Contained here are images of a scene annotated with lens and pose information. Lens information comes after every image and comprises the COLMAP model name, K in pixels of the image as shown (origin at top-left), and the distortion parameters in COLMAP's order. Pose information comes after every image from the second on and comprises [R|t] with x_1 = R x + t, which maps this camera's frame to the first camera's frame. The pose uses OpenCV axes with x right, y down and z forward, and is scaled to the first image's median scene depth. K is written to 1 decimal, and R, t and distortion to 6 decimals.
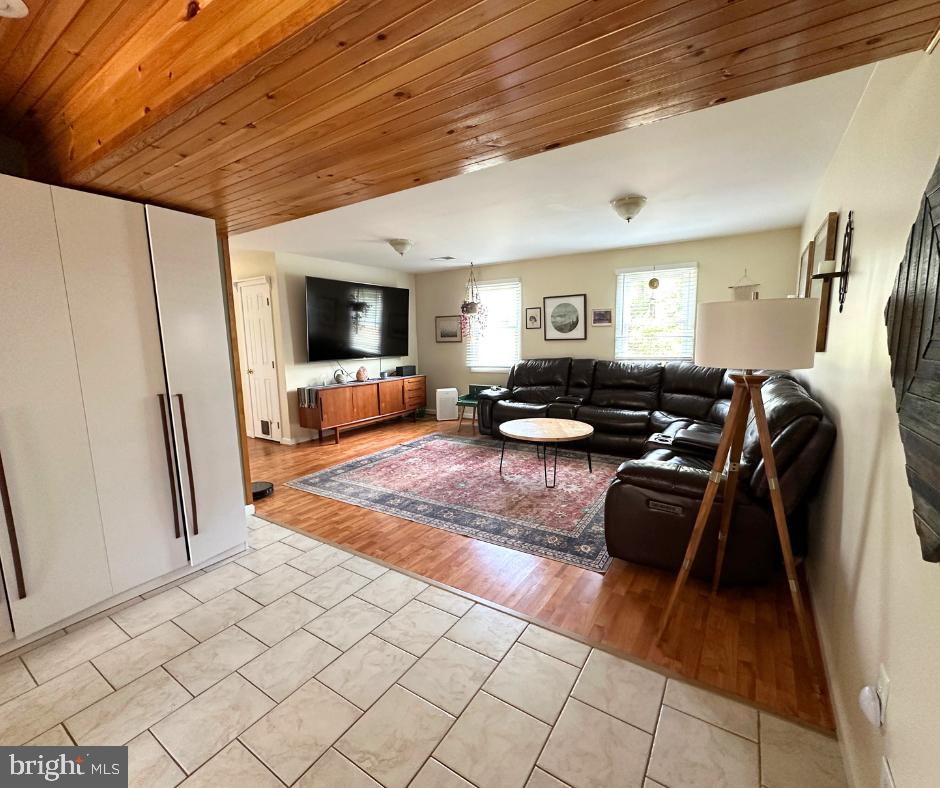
lens RADIAL K [[417.0, 0, 474.5], [0, 417.0, 392.9], [0, 0, 1]] dist [-0.001019, 0.000047]
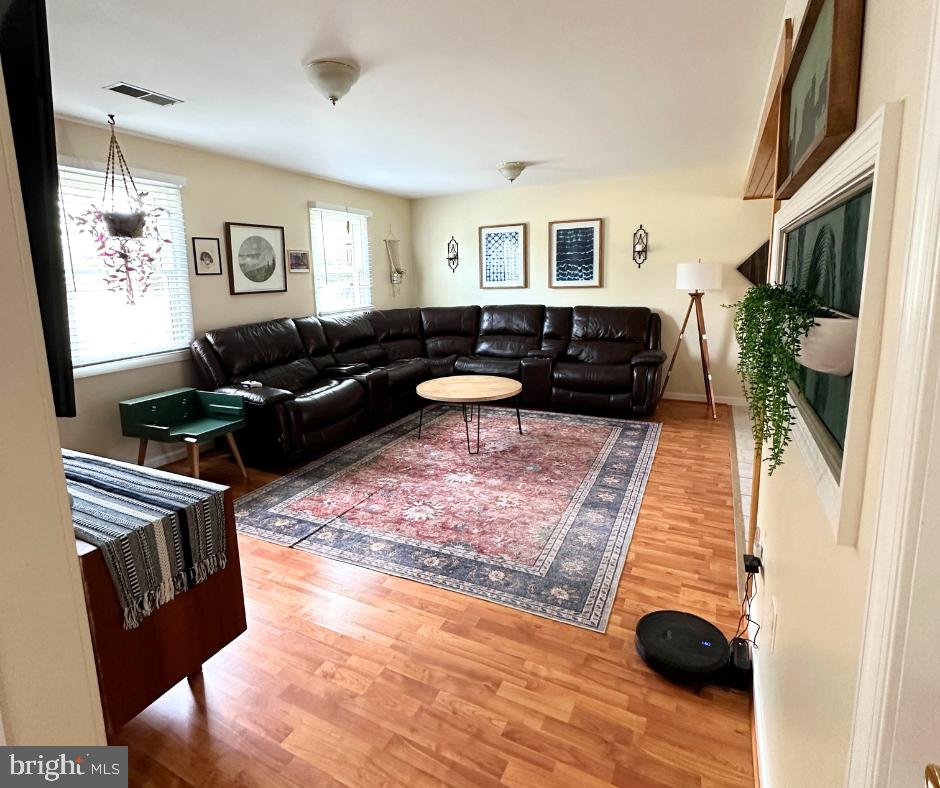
lens RADIAL K [[494.7, 0, 483.4], [0, 494.7, 354.5], [0, 0, 1]] dist [0.003066, 0.000306]
pose [[-0.125358, -0.137564, 0.982528, -0.842536], [0.157593, 0.975005, 0.156617, -0.139712], [-0.979515, 0.174472, -0.100546, 1.055990]]
